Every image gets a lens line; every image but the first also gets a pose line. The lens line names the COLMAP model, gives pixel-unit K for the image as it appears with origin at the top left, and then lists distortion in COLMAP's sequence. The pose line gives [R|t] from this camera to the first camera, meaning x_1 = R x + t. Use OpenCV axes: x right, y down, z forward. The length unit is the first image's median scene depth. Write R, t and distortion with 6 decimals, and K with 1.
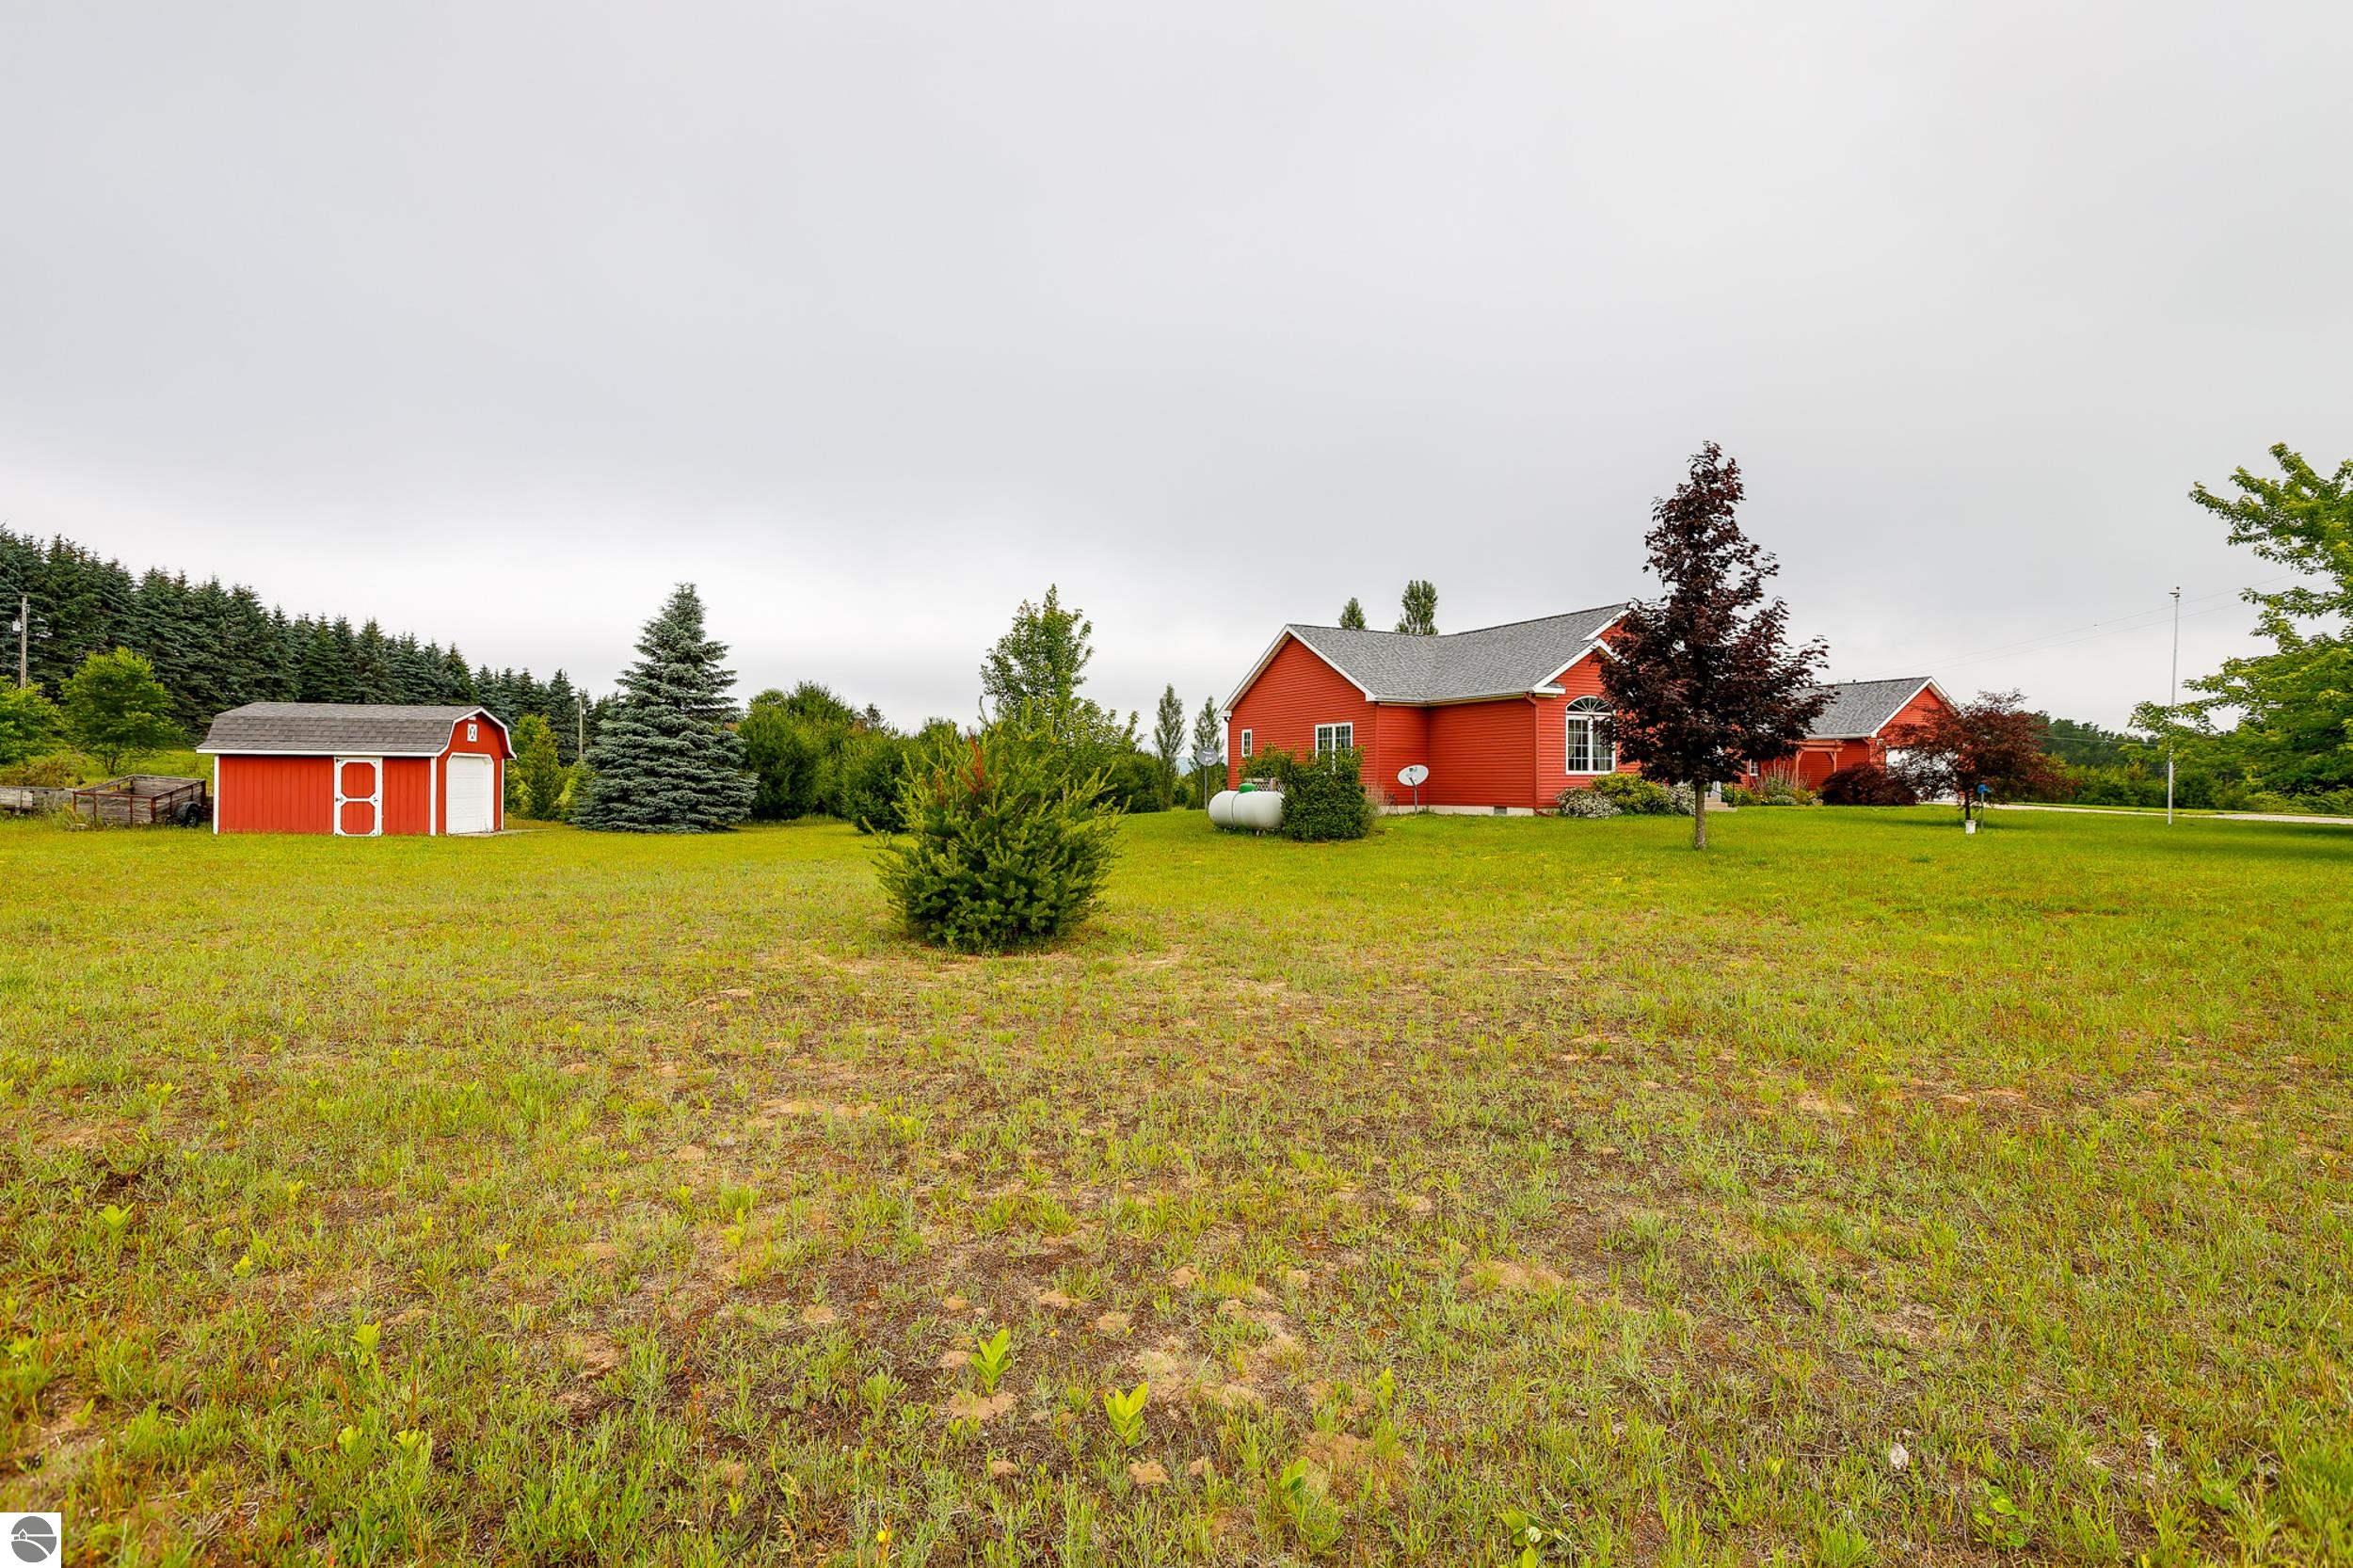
lens RADIAL K [[1087.7, 0, 1176.5], [0, 1087.7, 784.0], [0, 0, 1]] dist [-0.000201, -0.000082]
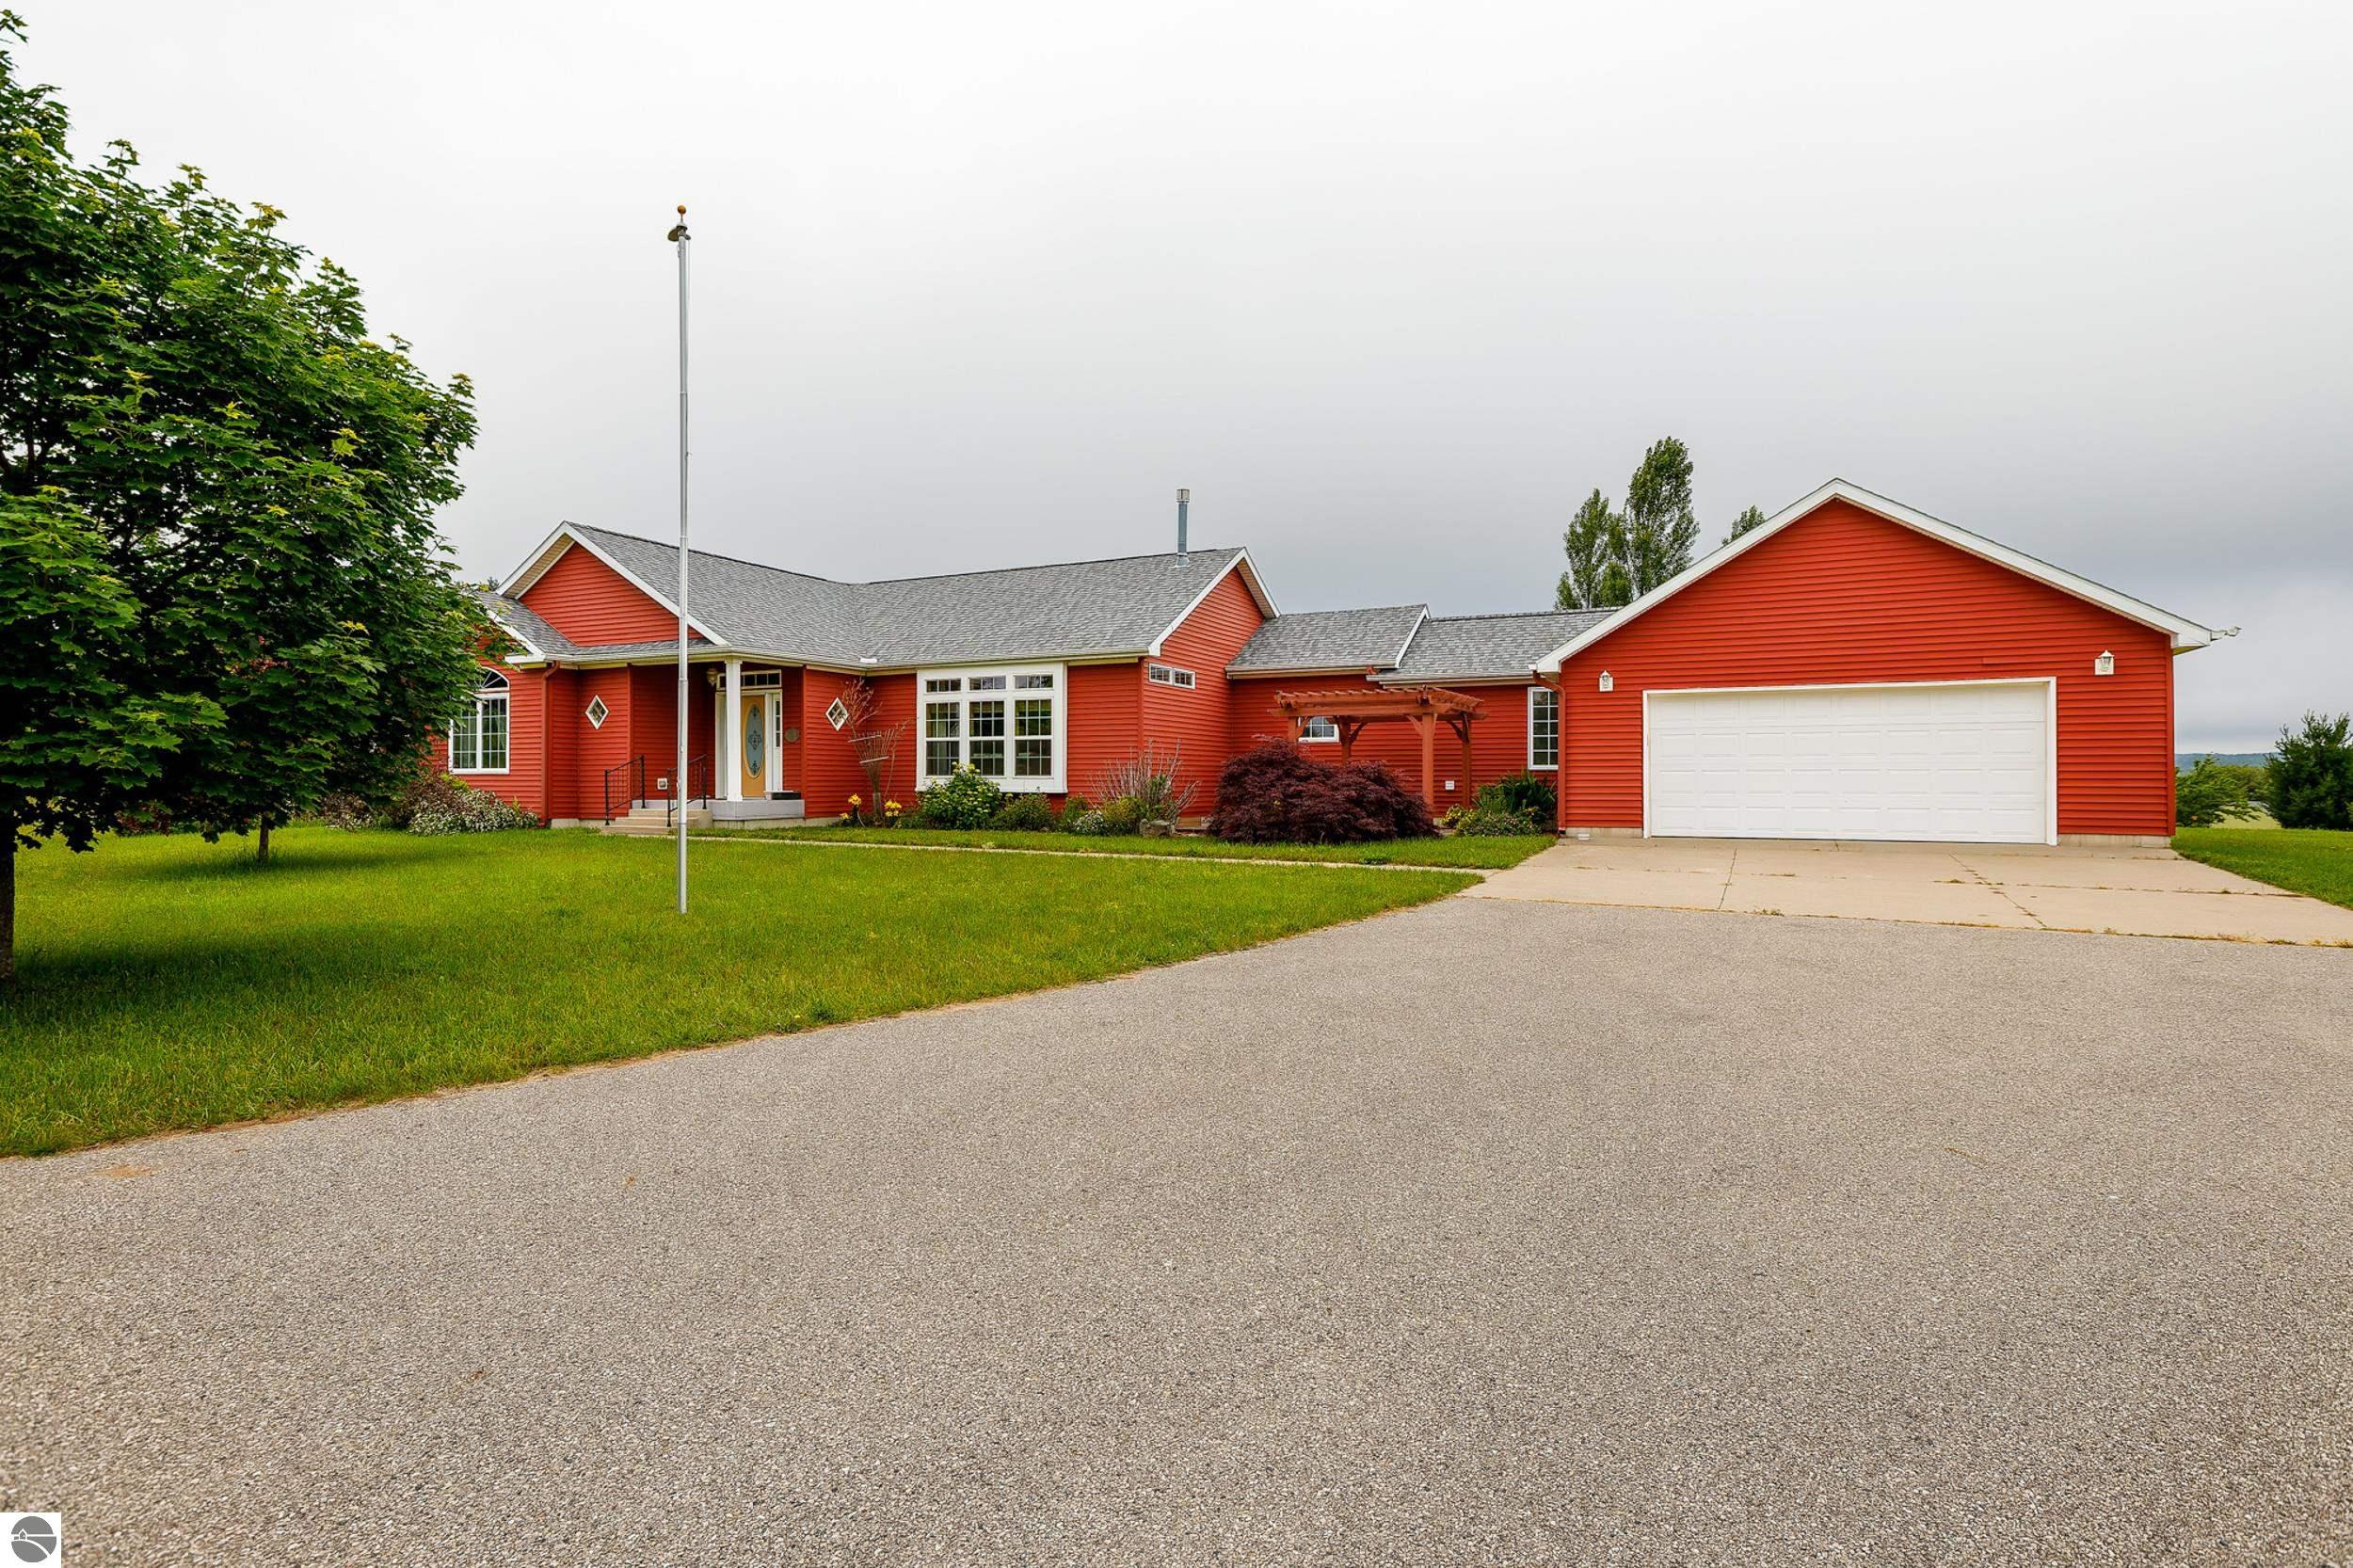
lens RADIAL K [[1216.8, 0, 1176.5], [0, 1216.8, 784.0], [0, 0, 1]] dist [-0.000039, 0.000155]
pose [[0.570339, 0.007626, -0.821374, 1.334430], [-0.002910, 0.999969, 0.007263, -0.008683], [0.821404, -0.001753, 0.570344, 0.919018]]
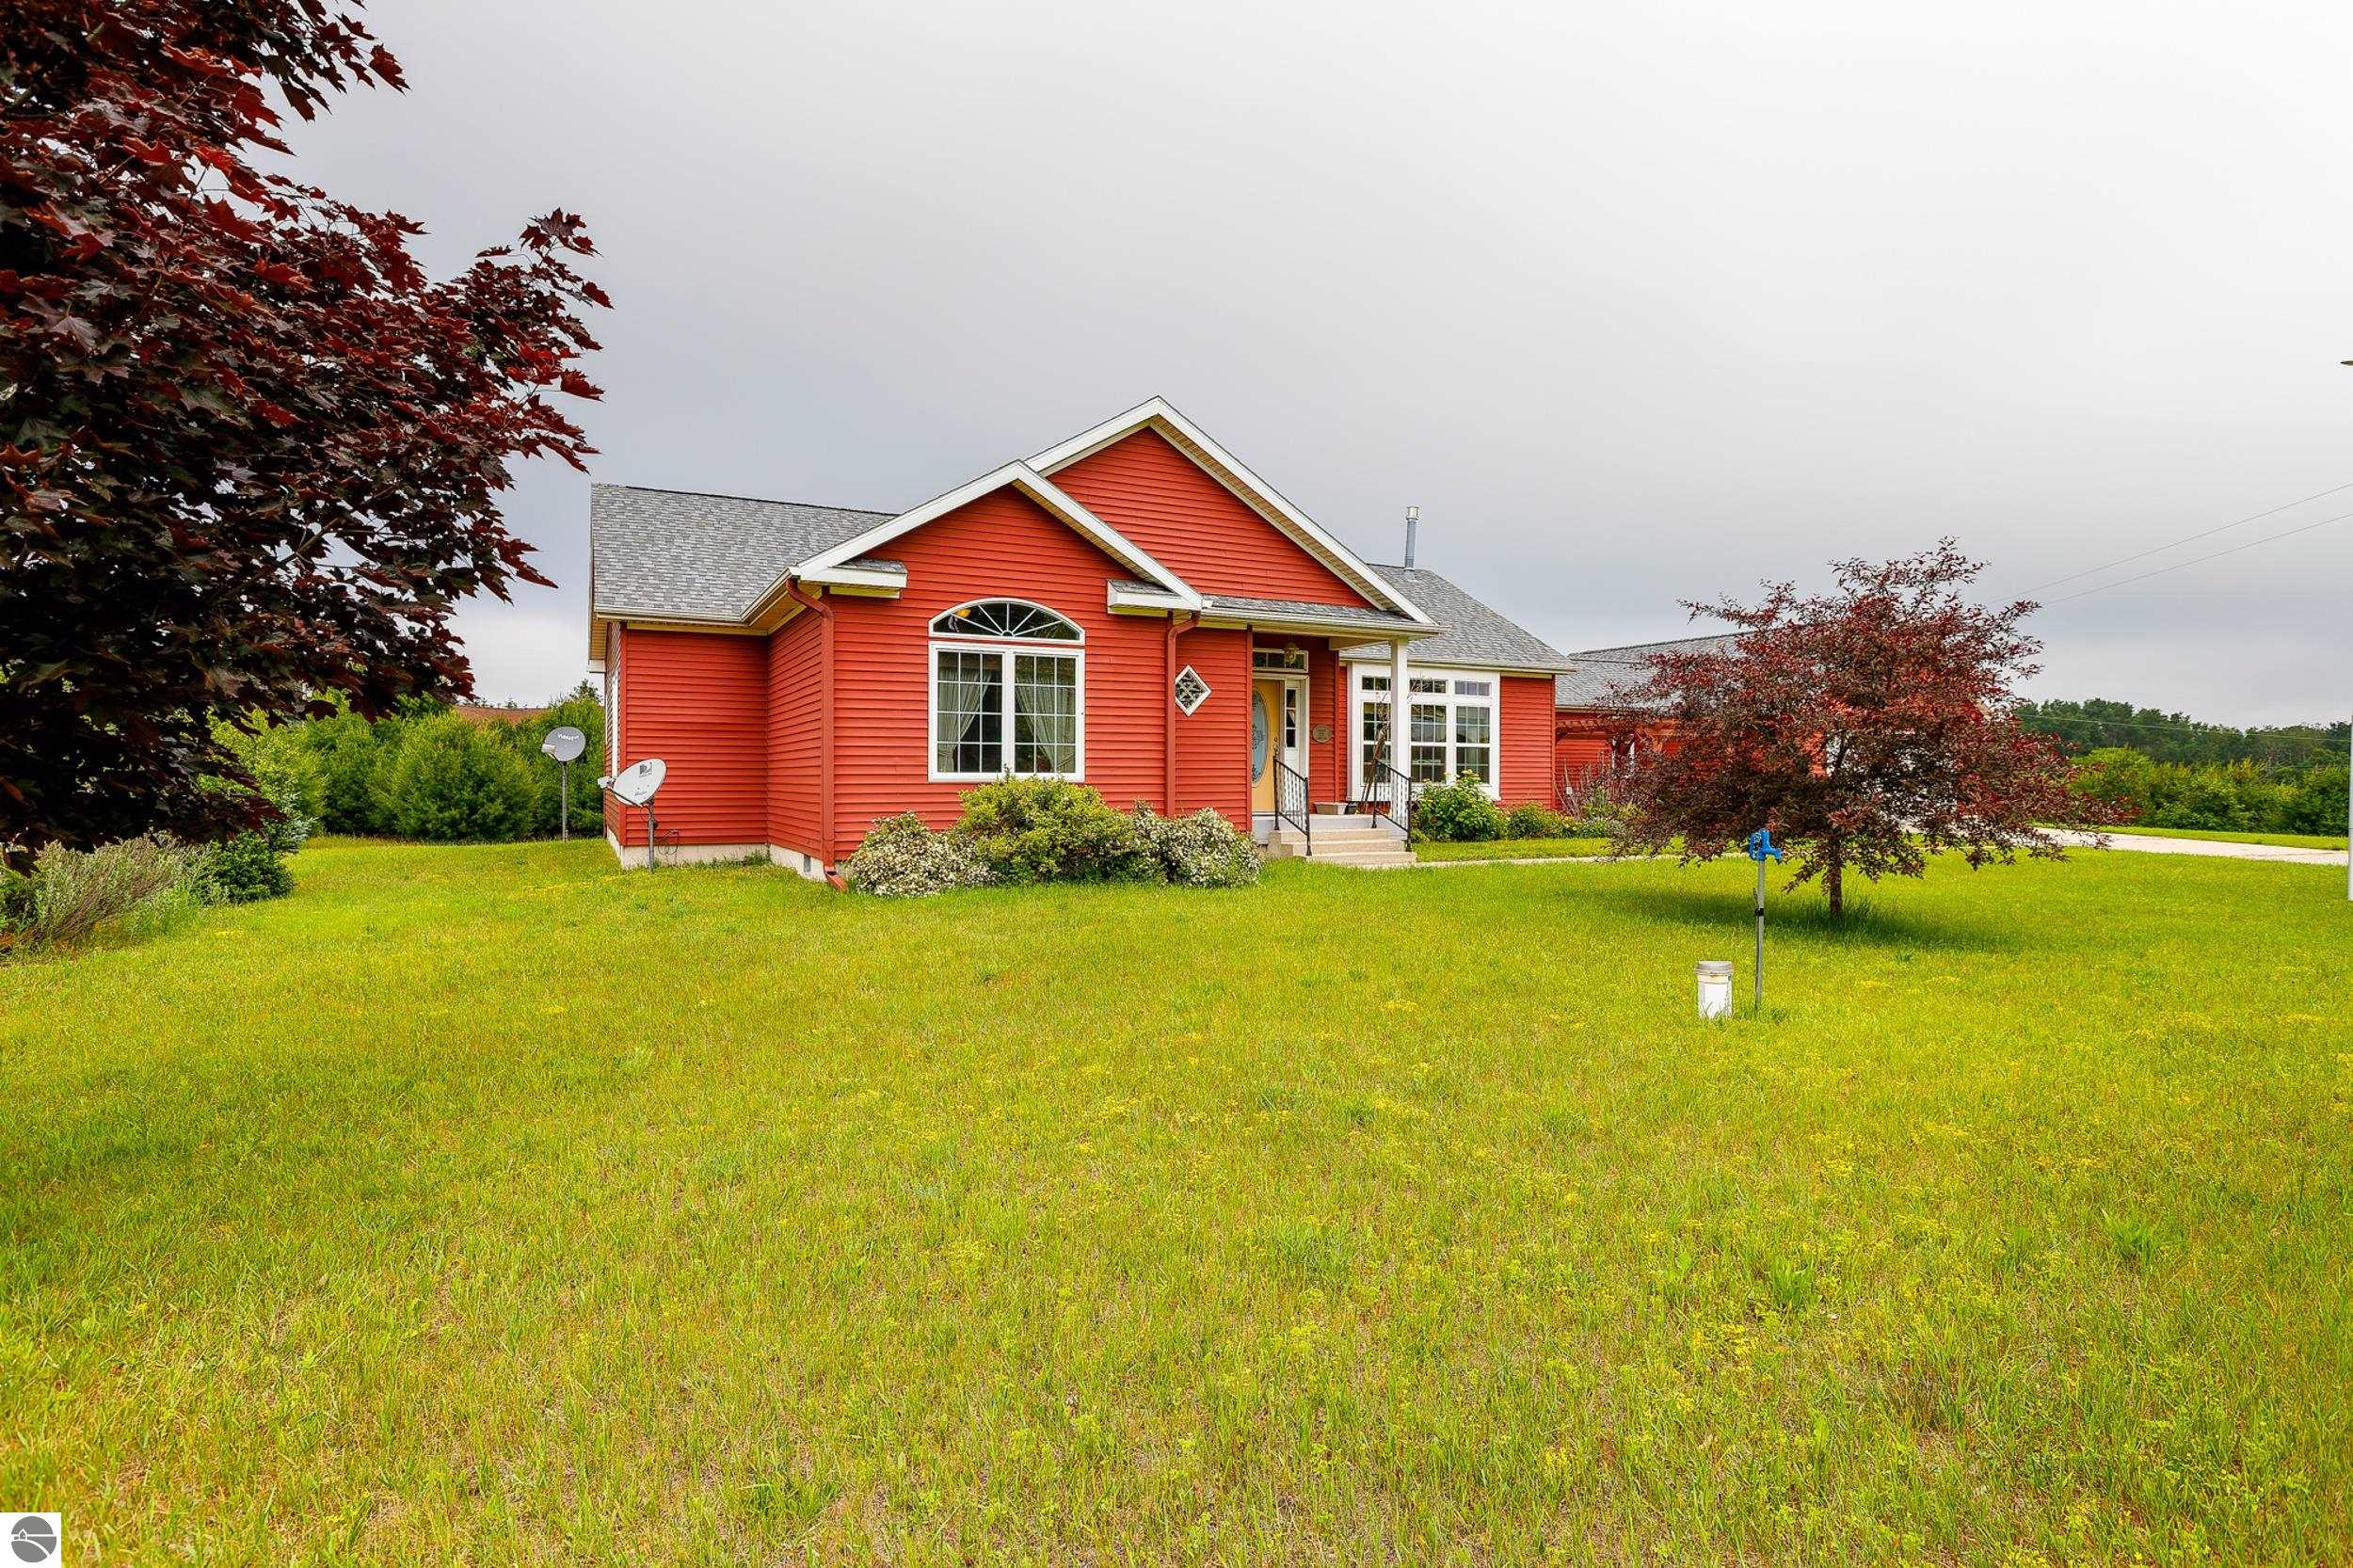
lens RADIAL K [[1216.8, 0, 1176.5], [0, 1216.8, 784.0], [0, 0, 1]] dist [-0.000039, 0.000155]
pose [[0.999966, 0.000397, 0.008242, 0.443801], [-0.000394, 1.000000, -0.000345, -0.007335], [-0.008242, 0.000341, 0.999966, 0.519069]]
